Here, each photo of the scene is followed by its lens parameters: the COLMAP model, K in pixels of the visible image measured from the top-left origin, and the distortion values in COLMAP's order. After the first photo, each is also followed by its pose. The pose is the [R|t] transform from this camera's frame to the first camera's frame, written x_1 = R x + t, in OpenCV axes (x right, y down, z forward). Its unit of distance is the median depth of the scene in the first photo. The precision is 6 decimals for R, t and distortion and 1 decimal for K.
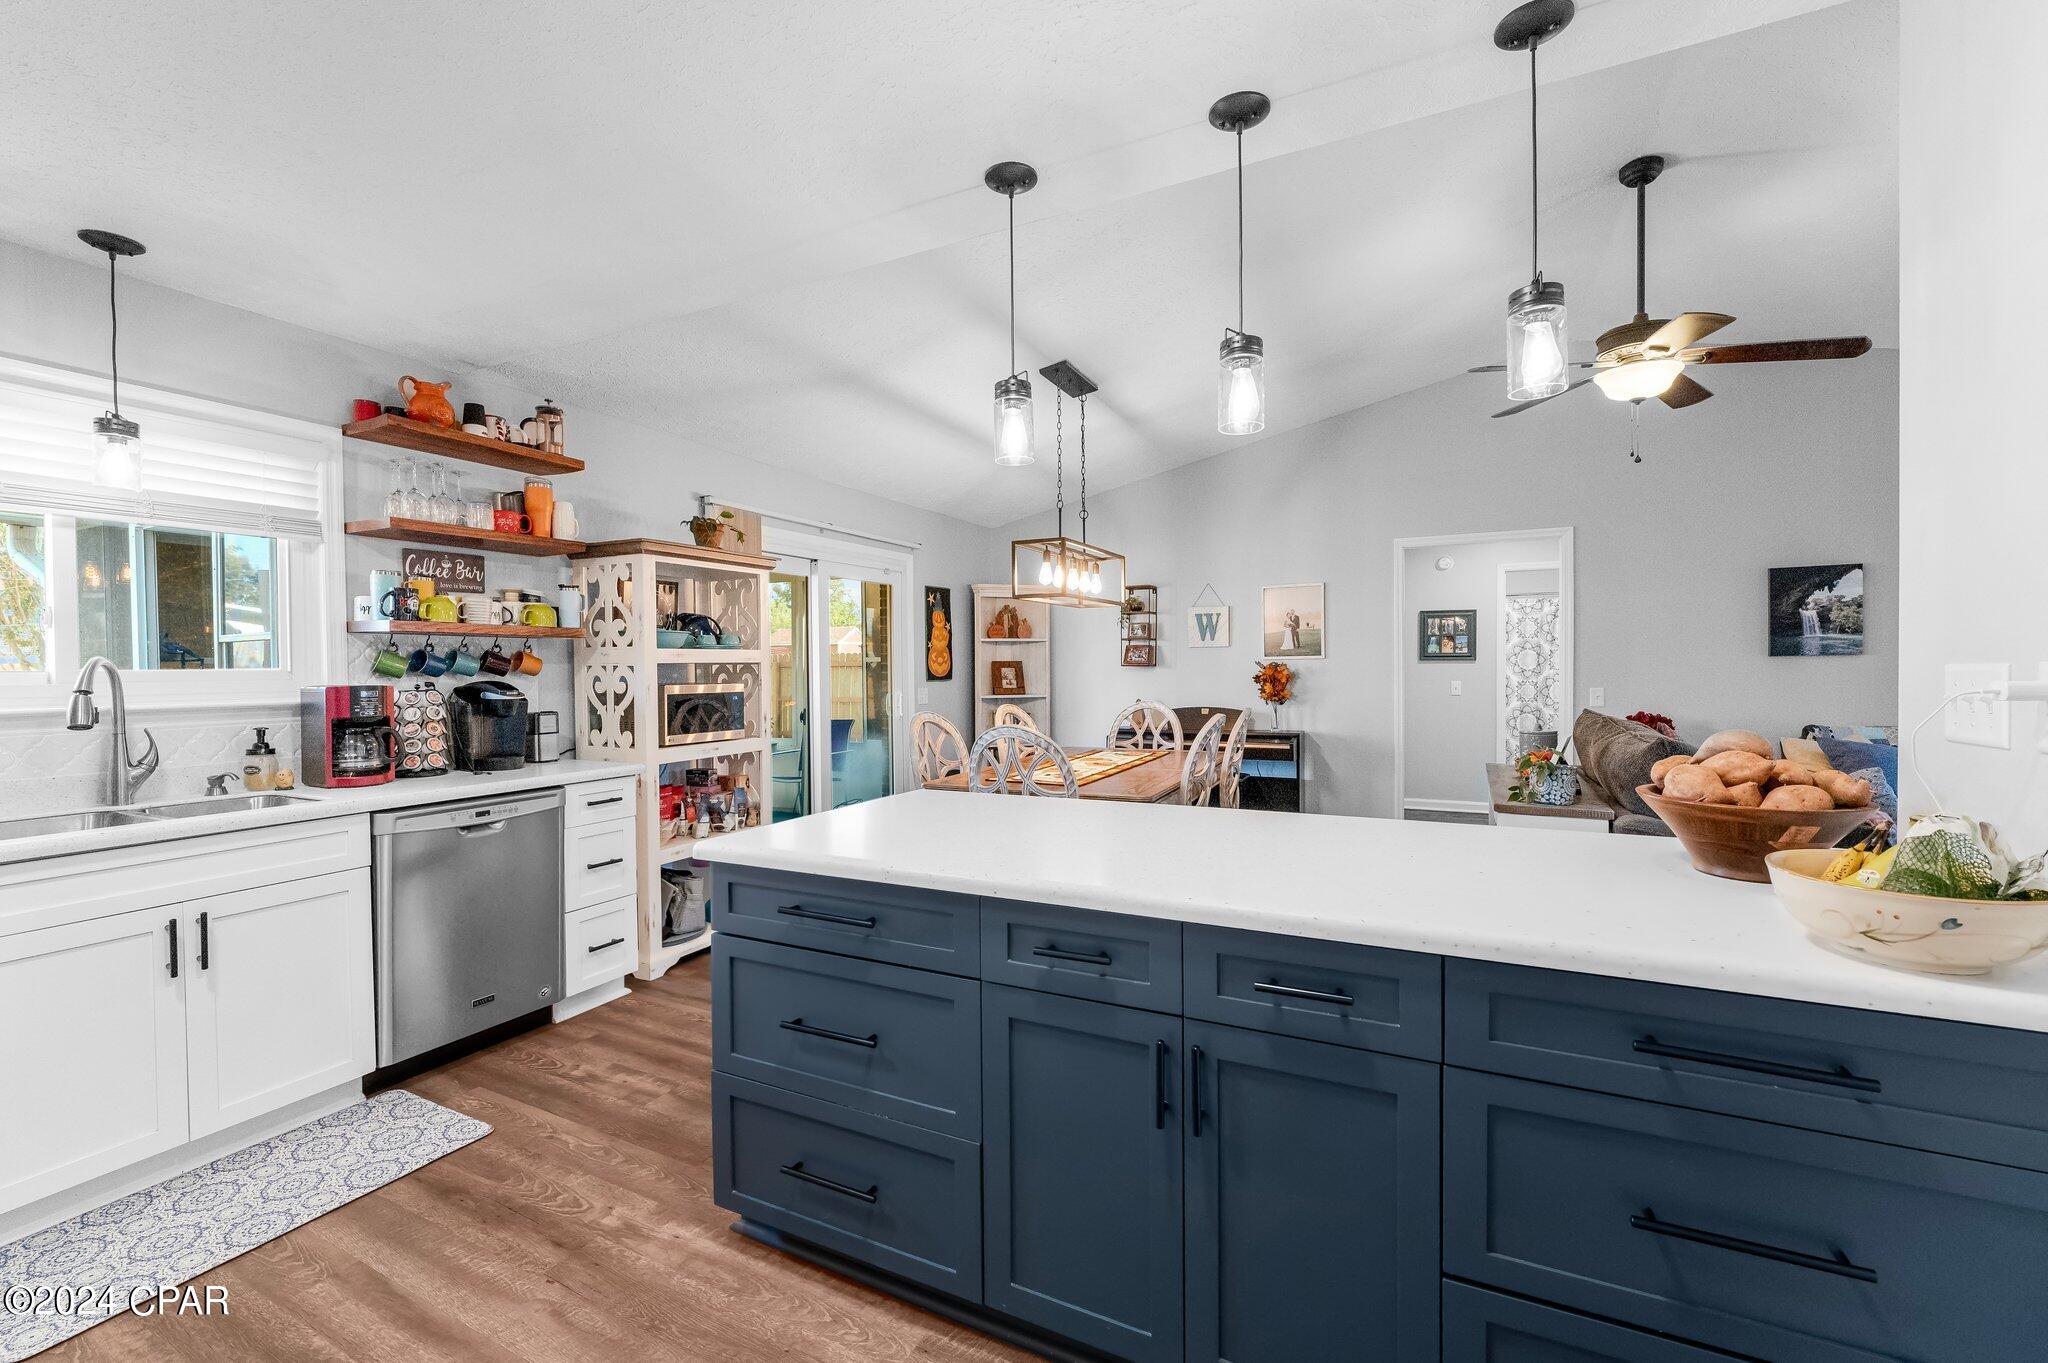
lens RADIAL K [[845.8, 0, 1020.1], [0, 845.8, 676.6], [0, 0, 1]] dist [-0.003333, -0.000403]
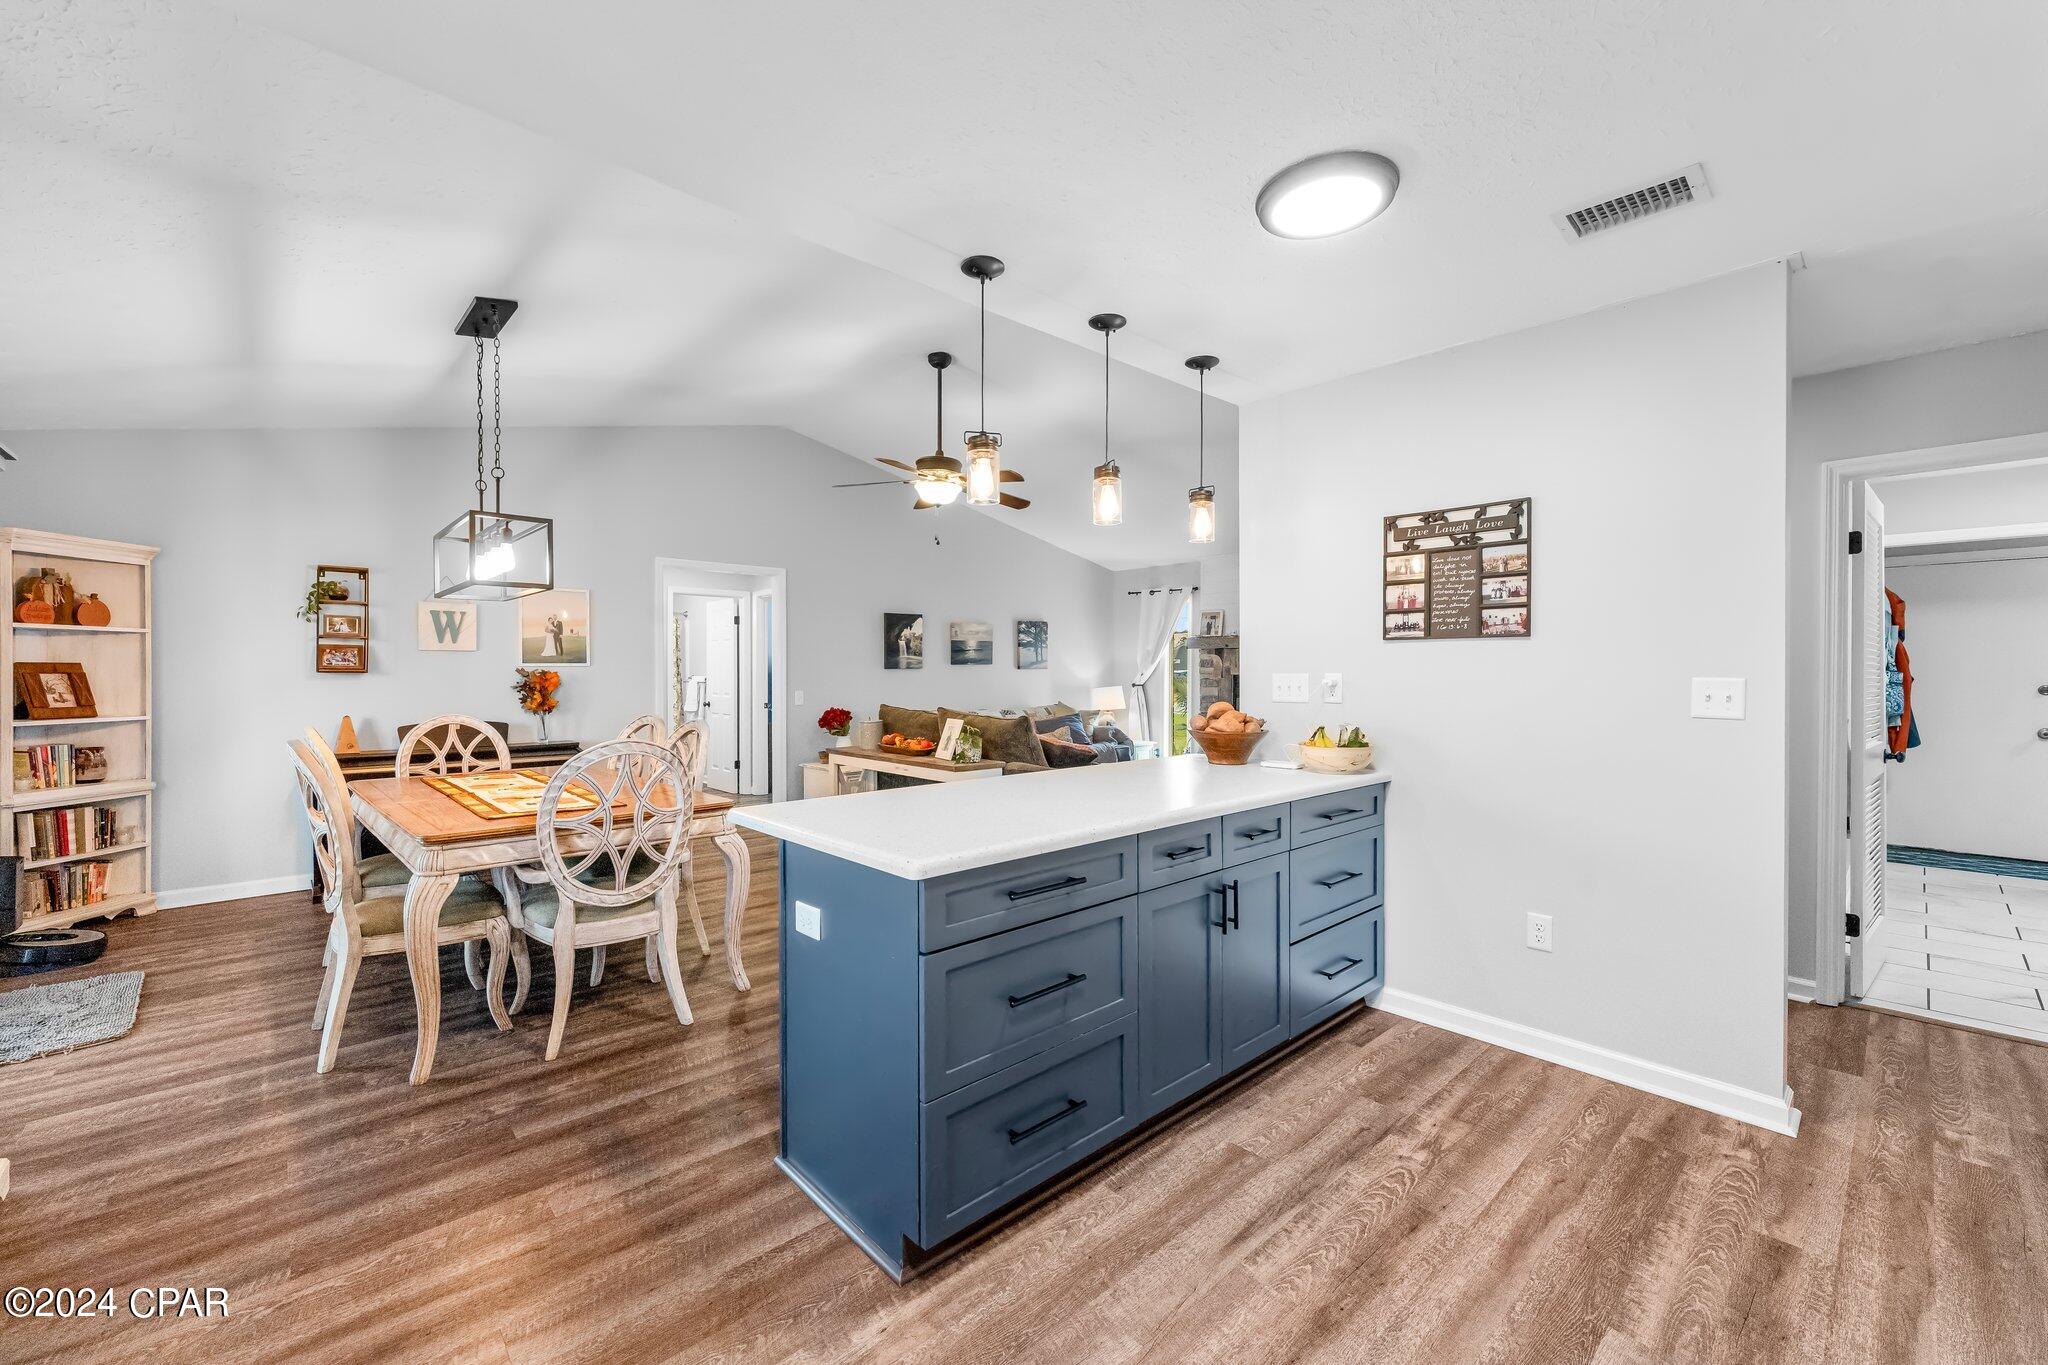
lens RADIAL K [[825.9, 0, 1023.0], [0, 825.9, 677.5], [0, 0, 1]] dist [-0.001218, -0.000086]
pose [[0.354515, 0.001560, 0.935049, -0.613197], [0.008580, 0.999951, -0.004921, 0.001617], [-0.935011, 0.009767, 0.354484, 0.300503]]
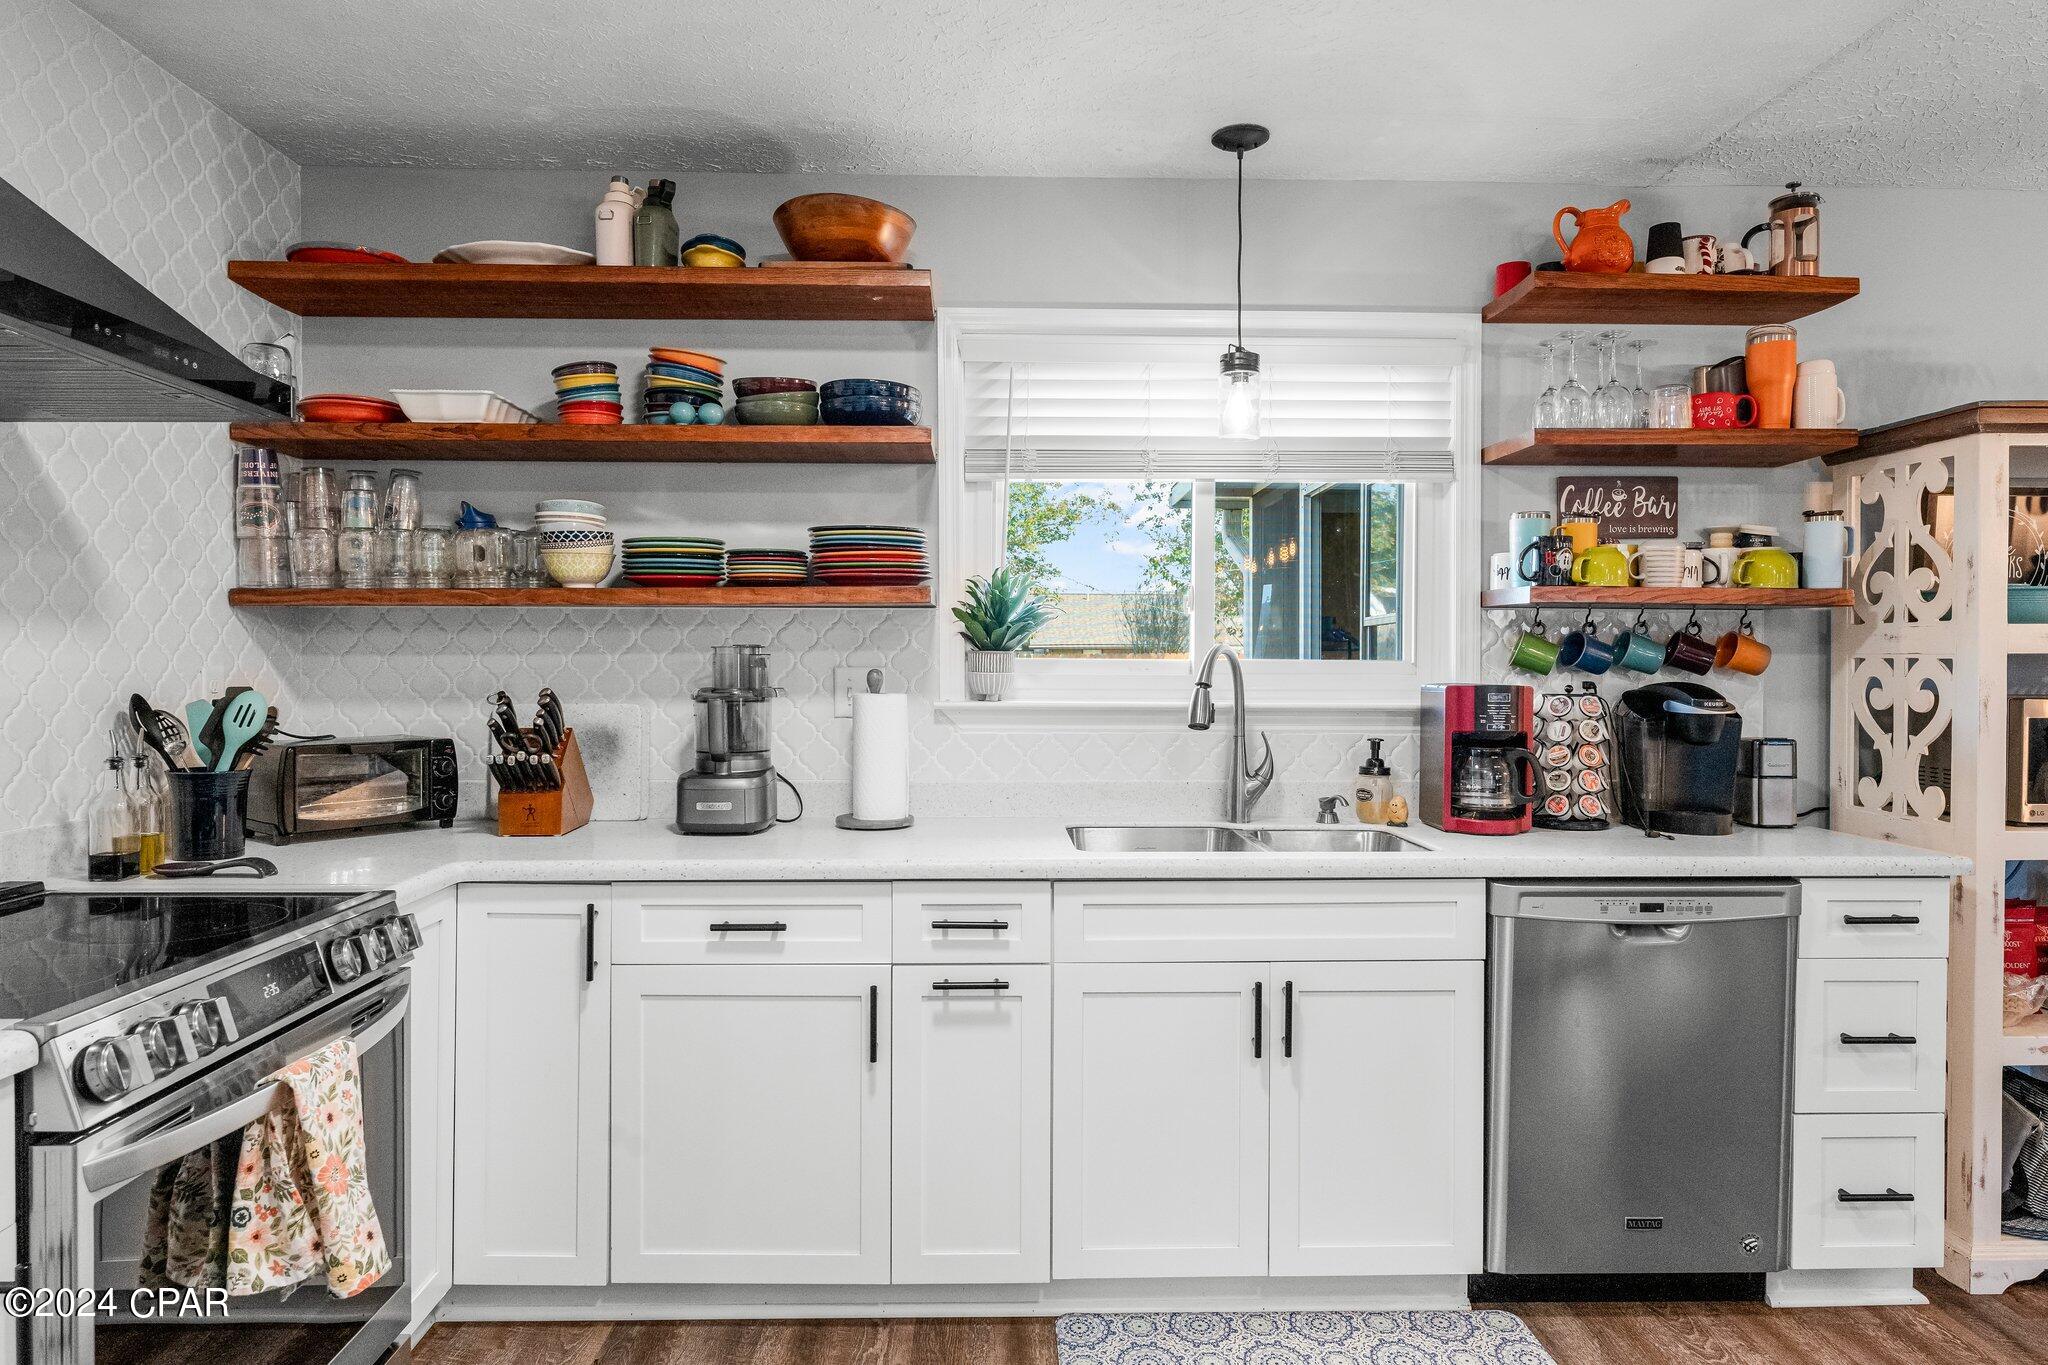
lens RADIAL K [[1231.5, 0, 1024.0], [0, 1231.5, 682.5], [0, 0, 1]] dist [-0.002117, -0.001872]
pose [[0.471360, 0.021980, -0.881667, -0.069660], [-0.017712, 0.999724, 0.015454, 0.000024], [0.881763, 0.008331, 0.471619, 0.161406]]
